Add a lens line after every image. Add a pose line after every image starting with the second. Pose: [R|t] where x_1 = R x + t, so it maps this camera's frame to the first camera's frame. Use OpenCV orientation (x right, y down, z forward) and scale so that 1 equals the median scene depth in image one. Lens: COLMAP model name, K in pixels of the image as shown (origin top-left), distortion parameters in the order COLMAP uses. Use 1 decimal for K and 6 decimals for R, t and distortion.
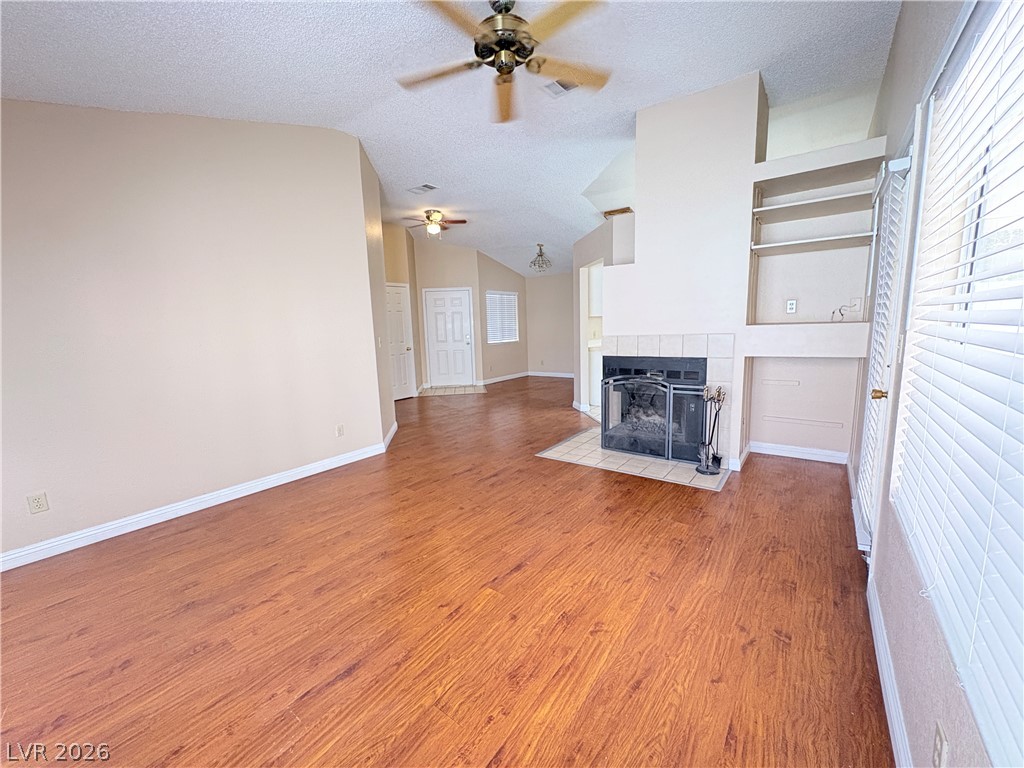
lens RADIAL K [[409.2, 0, 512.0], [0, 409.2, 384.0], [0, 0, 1]] dist [-0.000453, 0.000224]
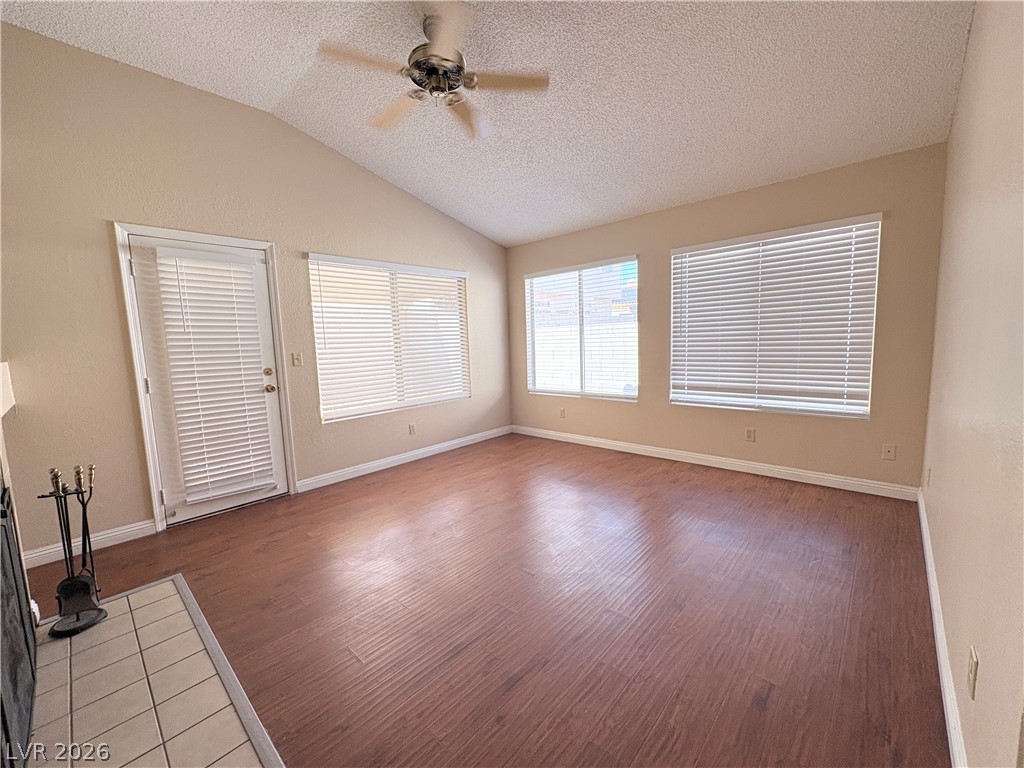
lens RADIAL K [[409.2, 0, 512.0], [0, 409.2, 384.0], [0, 0, 1]] dist [-0.000453, 0.000224]
pose [[-0.992503, 0.055963, 0.108655, -0.069607], [0.081056, 0.966770, 0.242457, -0.072489], [-0.091476, 0.249446, -0.964058, 0.554936]]
